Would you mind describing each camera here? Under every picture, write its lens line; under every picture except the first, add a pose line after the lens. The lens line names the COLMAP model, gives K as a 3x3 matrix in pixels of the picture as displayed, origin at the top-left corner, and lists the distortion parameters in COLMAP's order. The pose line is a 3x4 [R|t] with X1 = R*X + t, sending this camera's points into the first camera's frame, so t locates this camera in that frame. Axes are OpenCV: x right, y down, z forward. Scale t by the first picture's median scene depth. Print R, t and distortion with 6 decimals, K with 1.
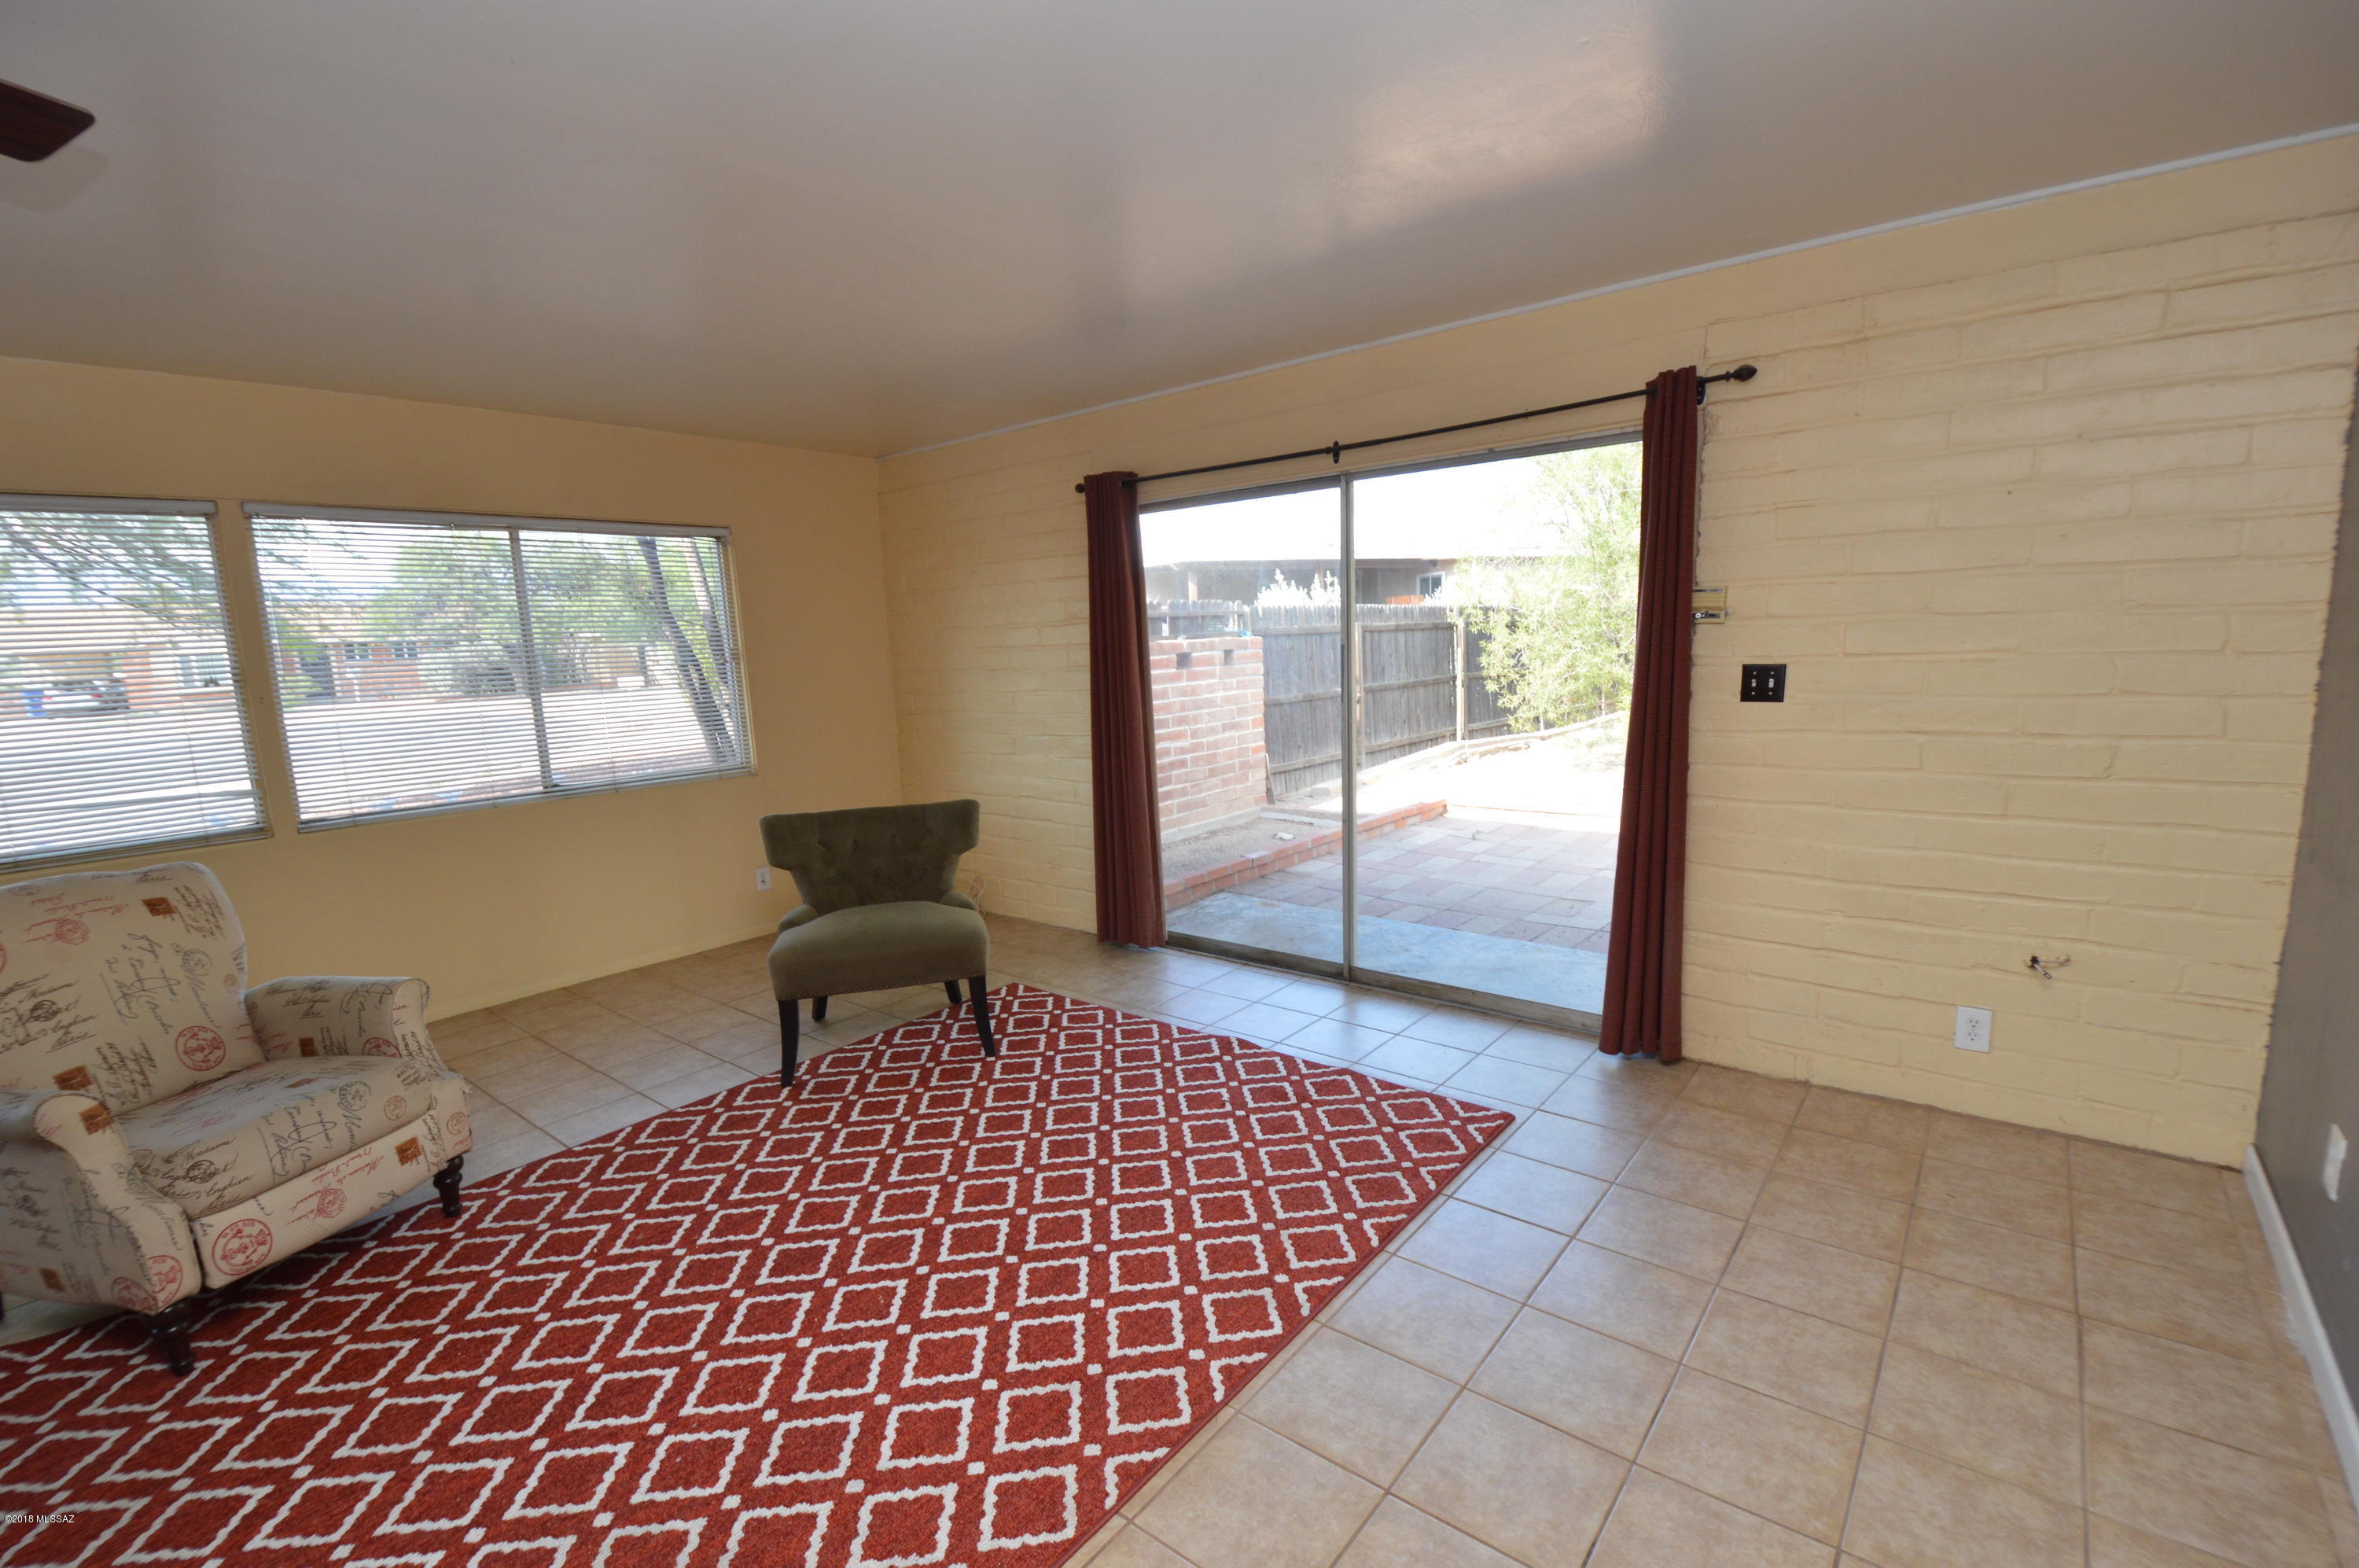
lens RADIAL K [[1039.8, 0, 1168.8], [0, 1039.8, 807.2], [0, 0, 1]] dist [0.014755, -0.024509]
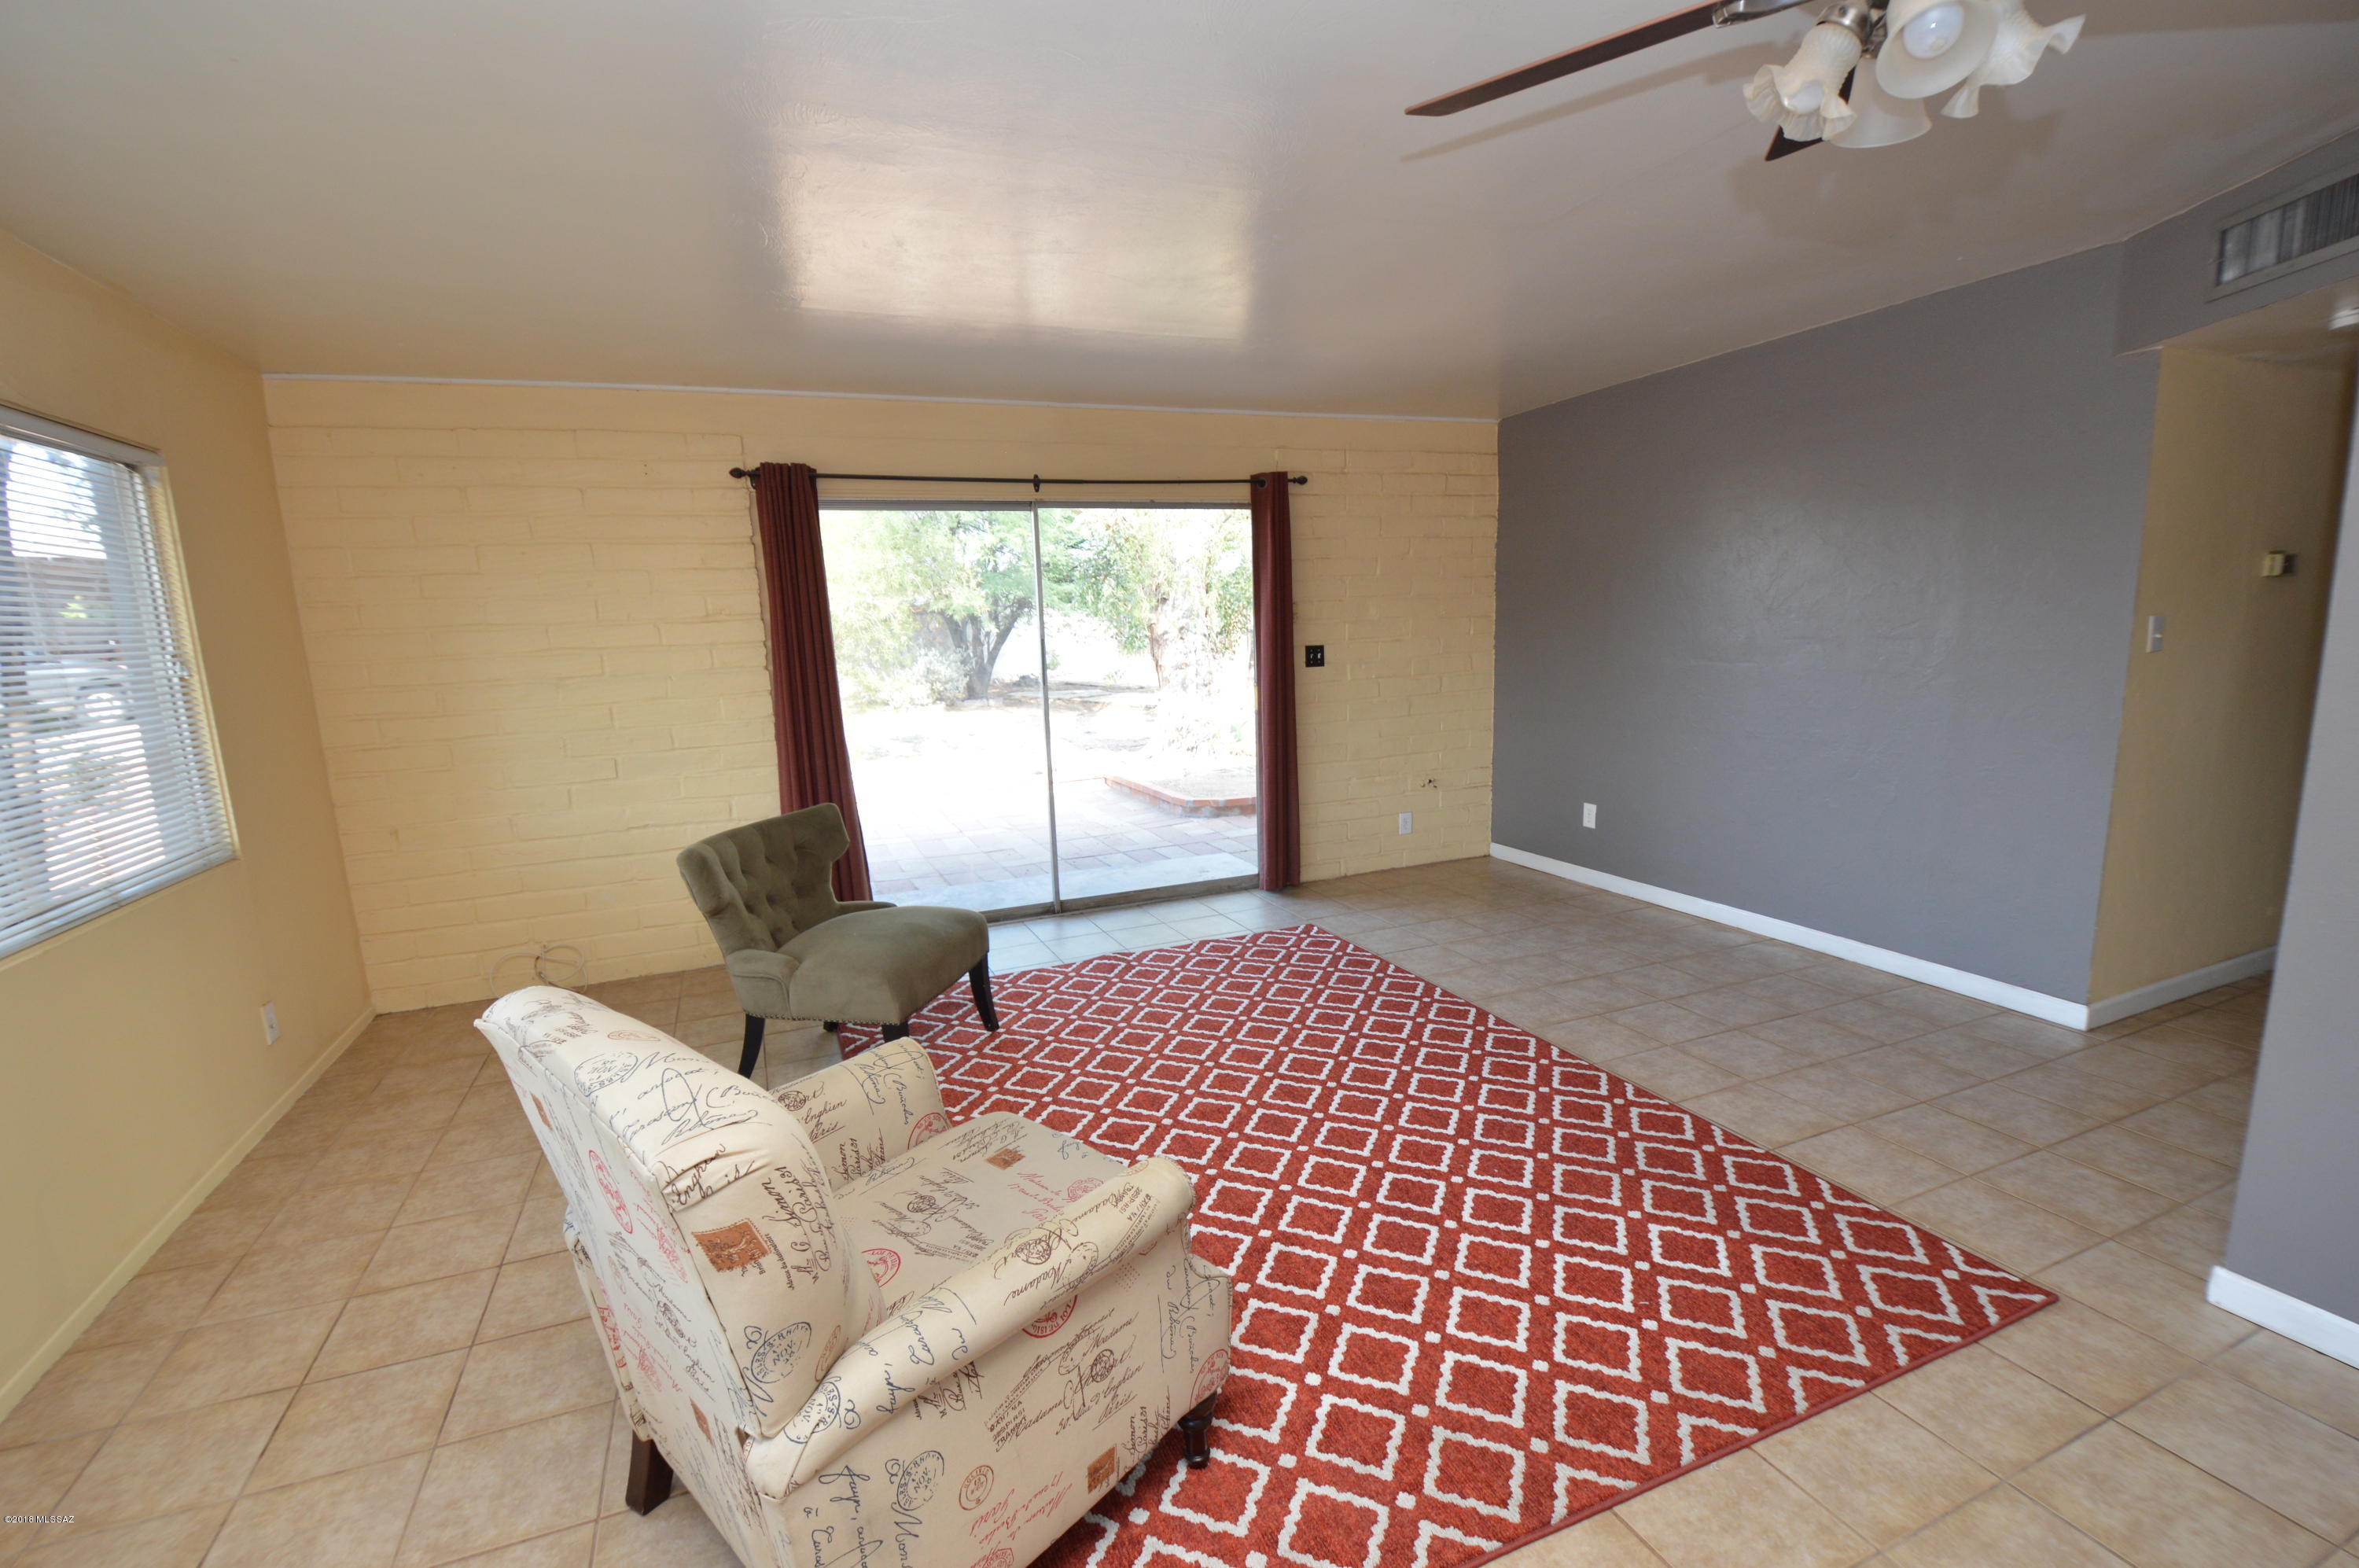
lens RADIAL K [[1043.9, 0, 1165.9], [0, 1043.9, 806.4], [0, 0, 1]] dist [0.011722, -0.017214]
pose [[0.474292, -0.133805, 0.870140, -1.119789], [0.160764, 0.984927, 0.063828, -0.021015], [-0.865564, 0.109614, 0.488654, 0.376488]]
